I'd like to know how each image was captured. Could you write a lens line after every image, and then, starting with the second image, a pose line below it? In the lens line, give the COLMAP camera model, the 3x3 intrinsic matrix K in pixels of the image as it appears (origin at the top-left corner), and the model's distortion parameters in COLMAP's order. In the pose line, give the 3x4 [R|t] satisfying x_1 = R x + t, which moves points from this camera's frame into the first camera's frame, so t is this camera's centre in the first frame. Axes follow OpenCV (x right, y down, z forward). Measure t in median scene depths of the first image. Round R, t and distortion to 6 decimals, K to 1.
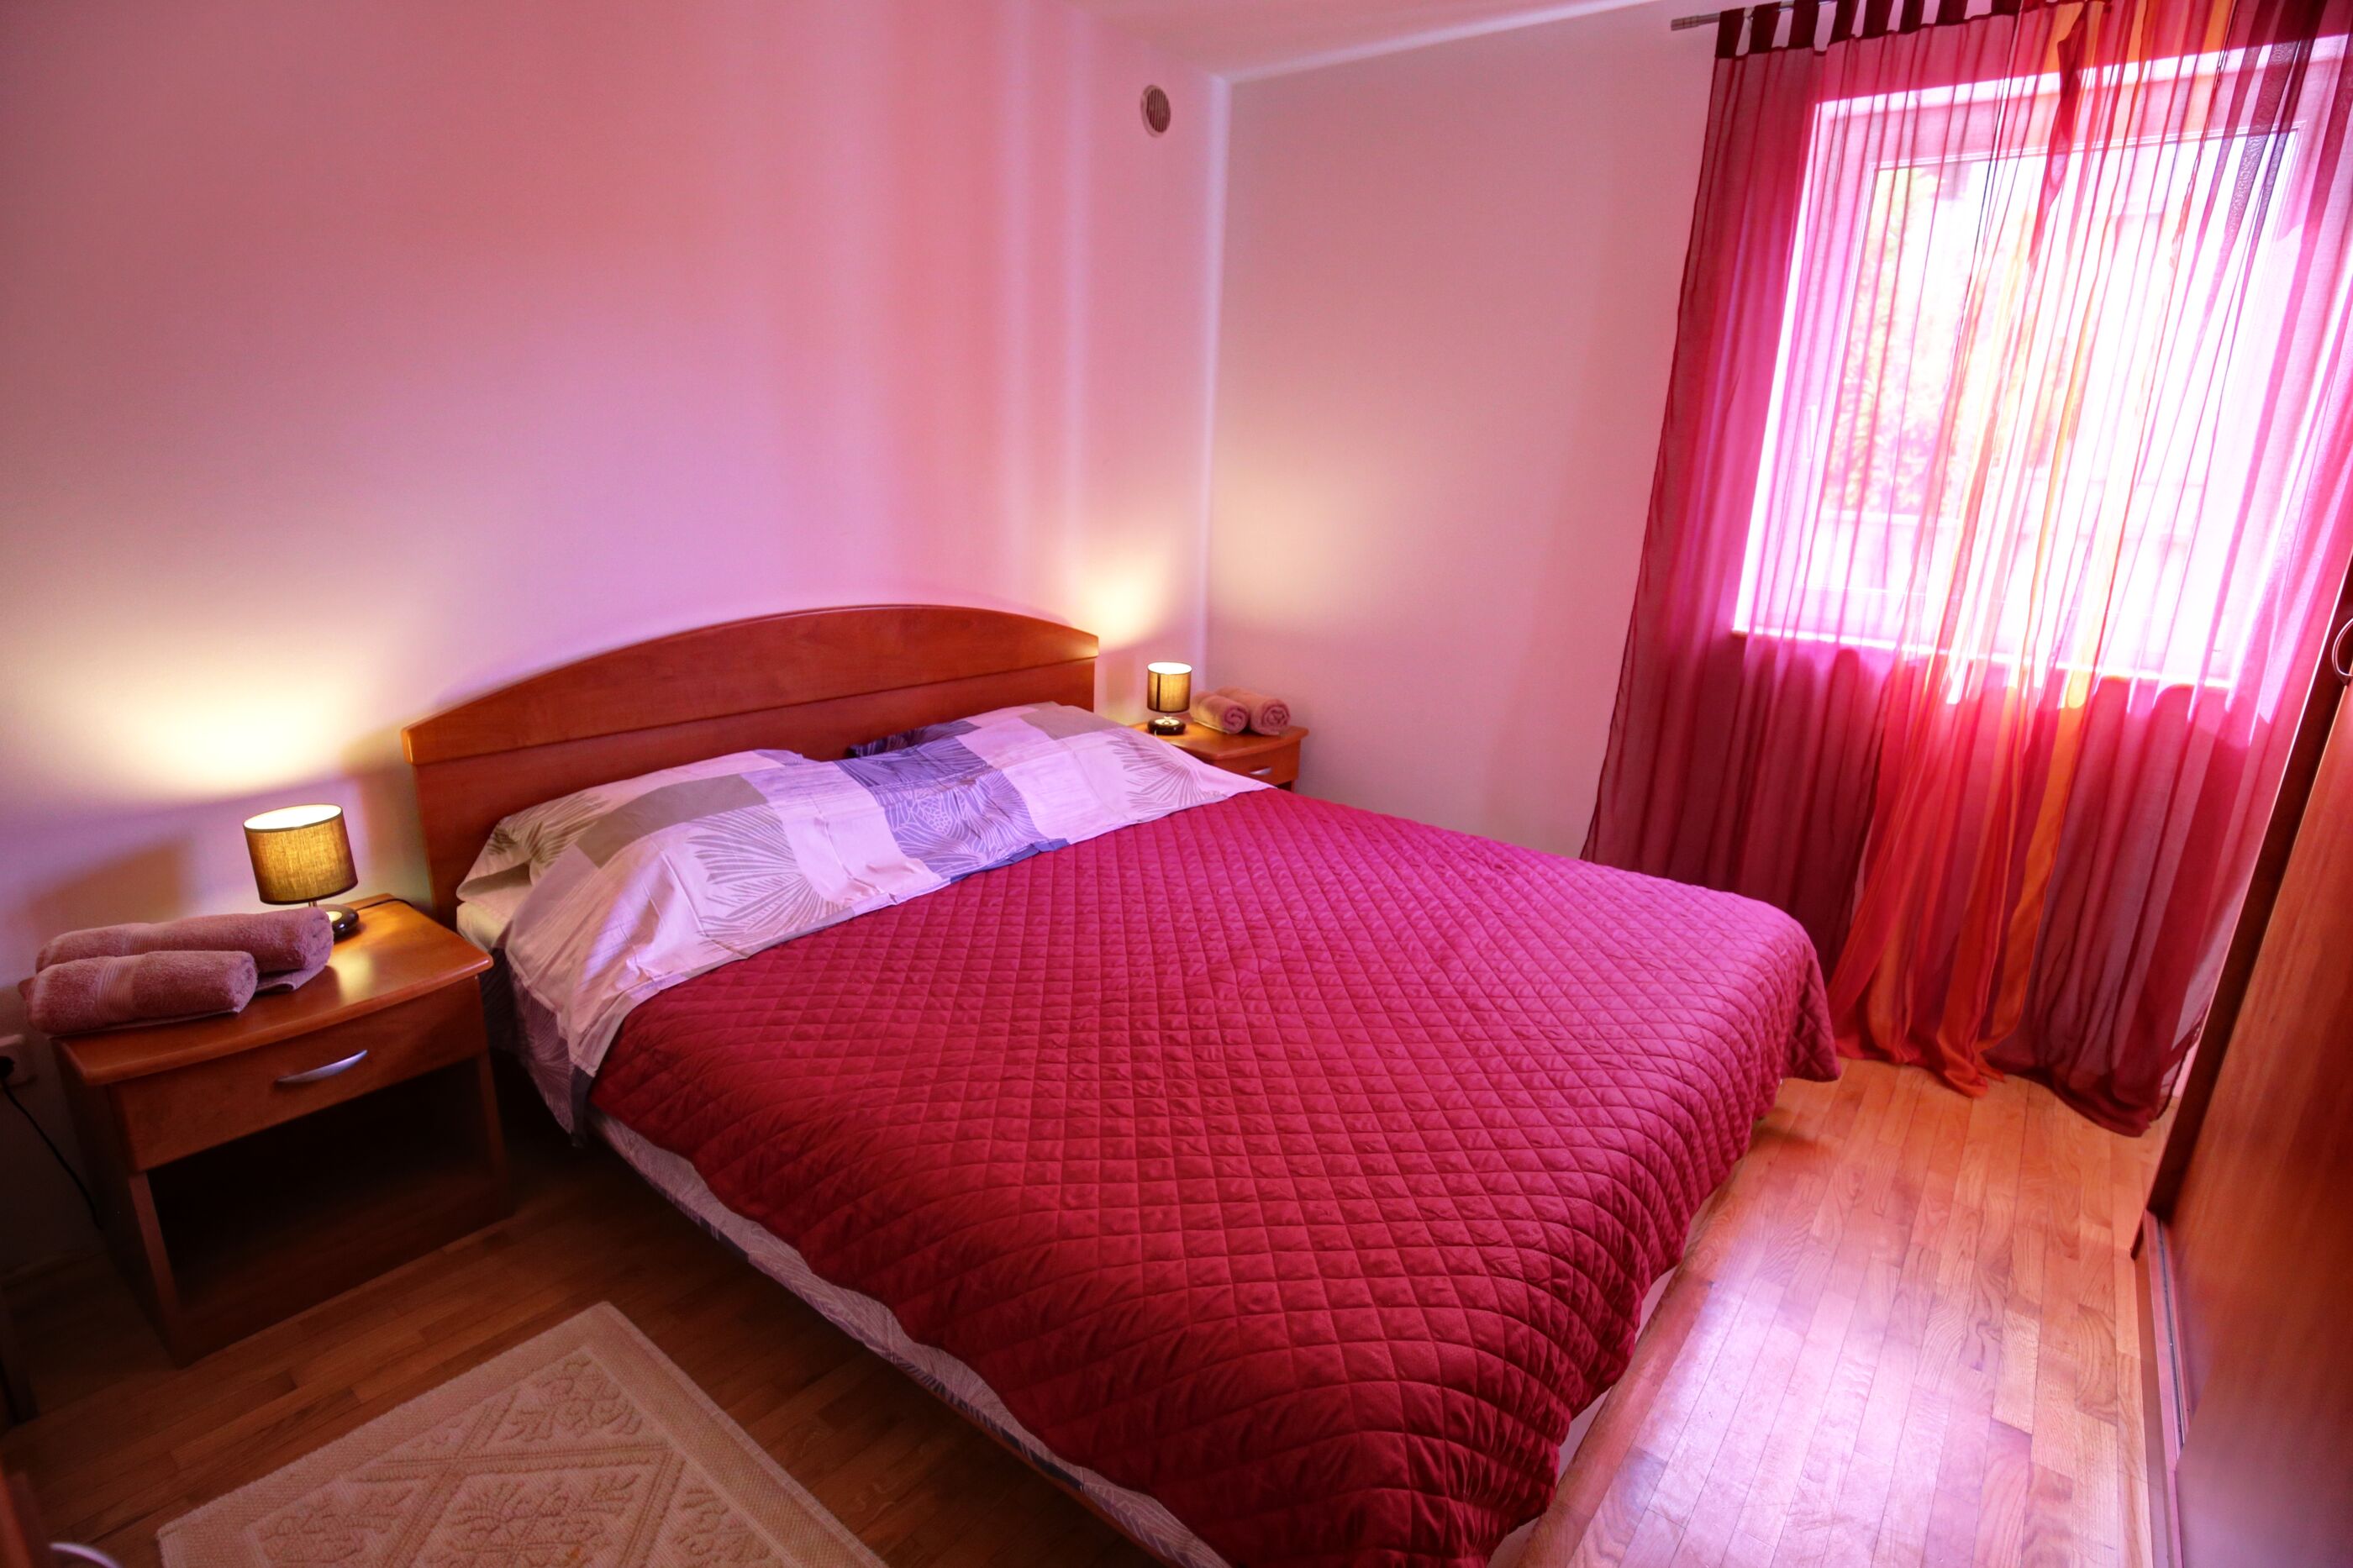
lens RADIAL K [[1155.5, 0, 1176.5], [0, 1155.5, 784.0], [0, 0, 1]] dist [0.000612, -0.000035]
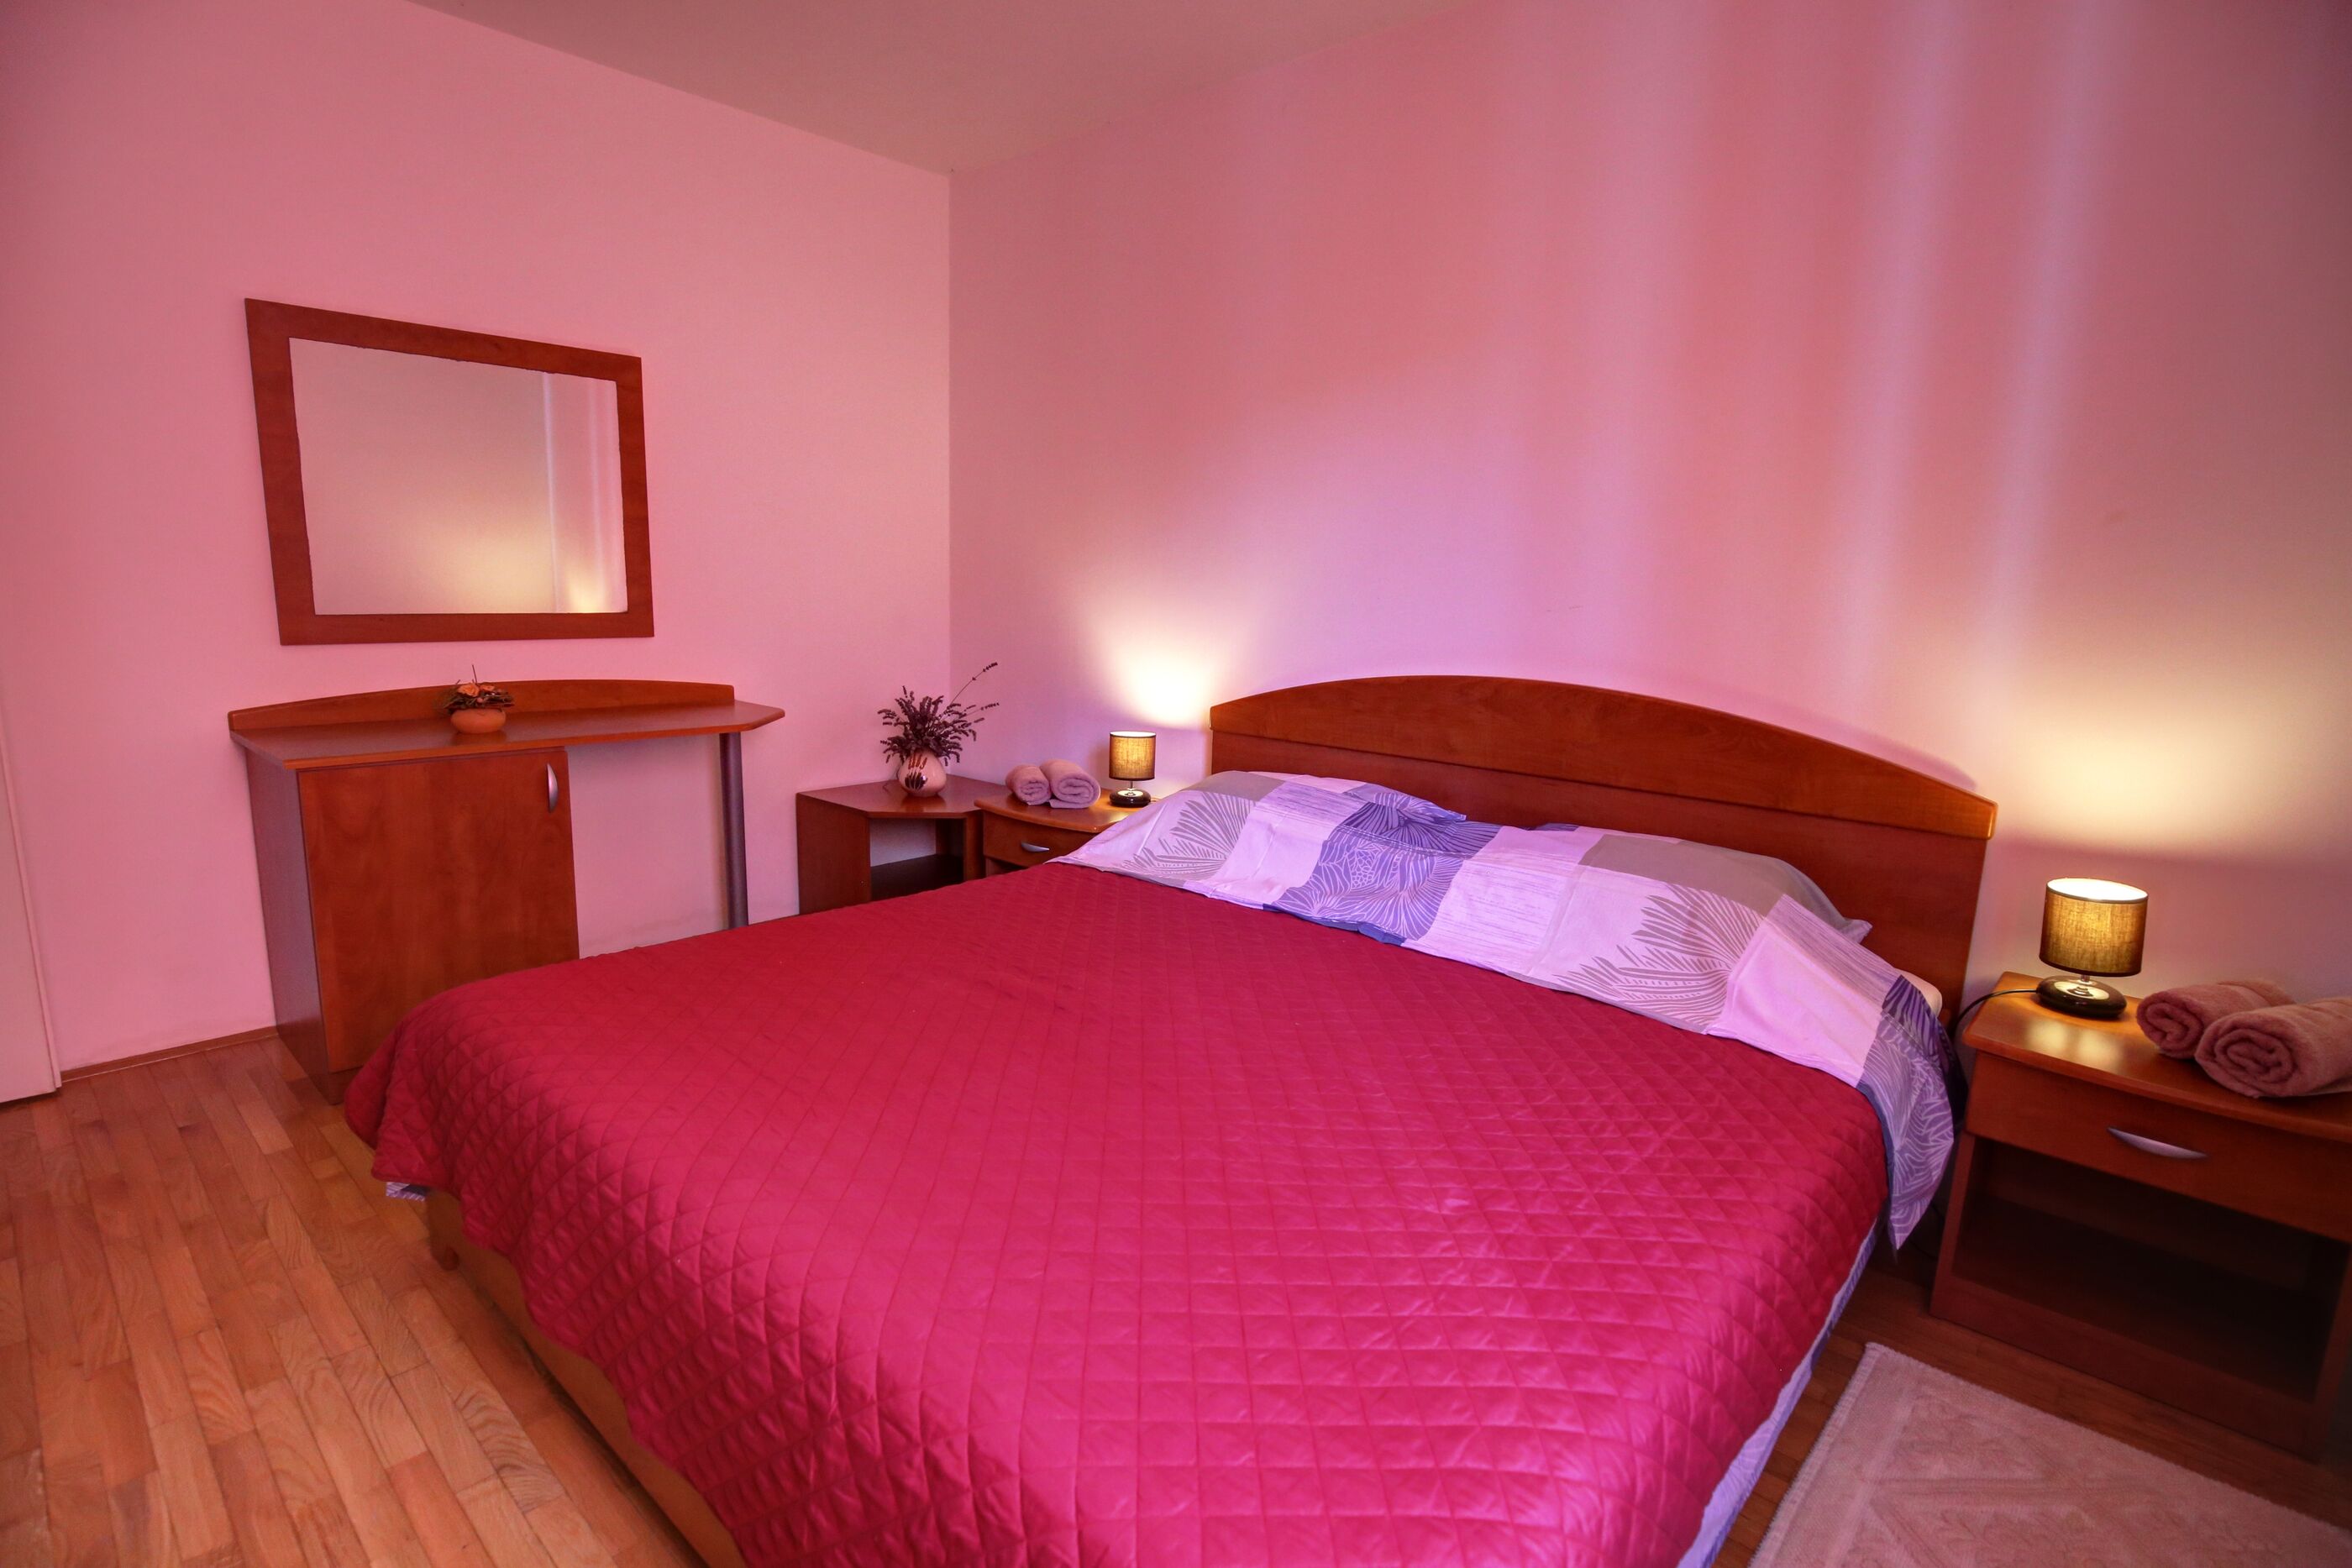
lens RADIAL K [[1154.9, 0, 1176.0], [0, 1154.9, 784.0], [0, 0, 1]] dist [0.000612, -0.000035]
pose [[-0.106742, 0.182715, -0.977354, 0.793955], [-0.234840, 0.950526, 0.203348, -0.212153], [0.966156, 0.251227, -0.058552, 0.830332]]
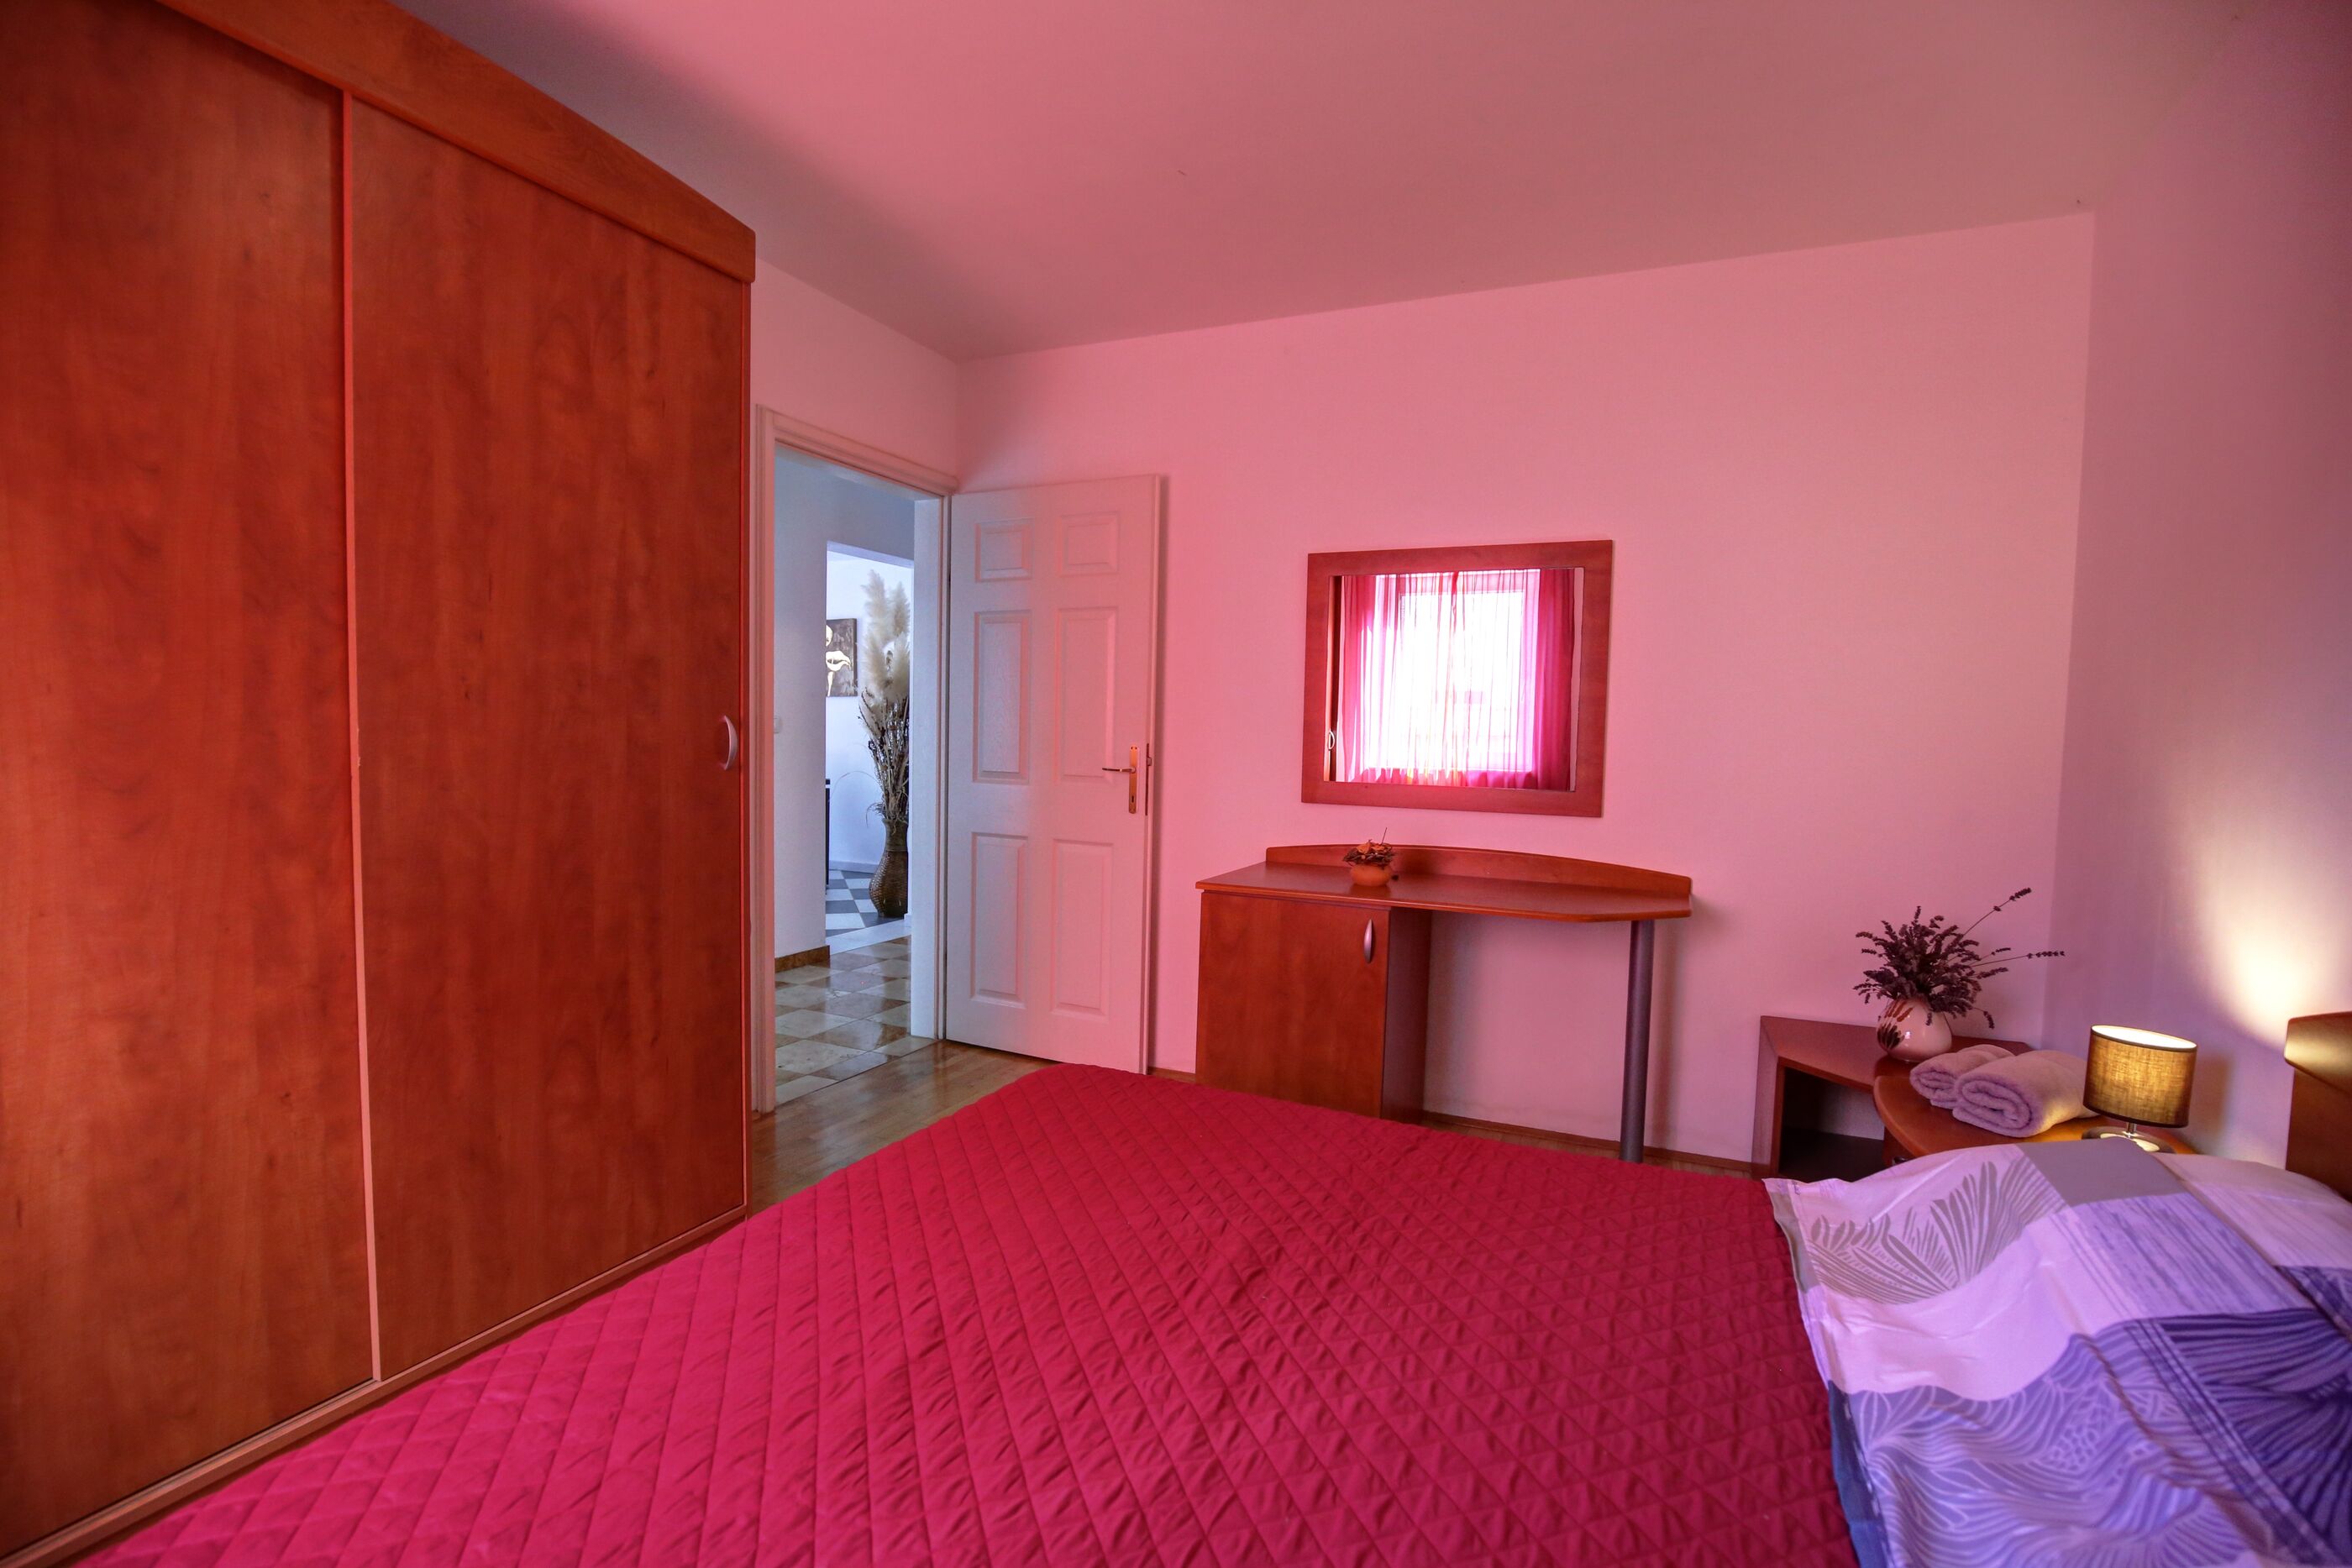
lens RADIAL K [[1082.6, 0, 1177.9], [0, 1082.6, 790.8], [0, 0, 1]] dist [-0.034761, 0.006251]
pose [[-0.975878, -0.002427, -0.218303, 0.218420], [-0.061416, 0.962608, 0.263845, -0.282659], [0.209499, 0.270888, -0.939537, 1.173235]]
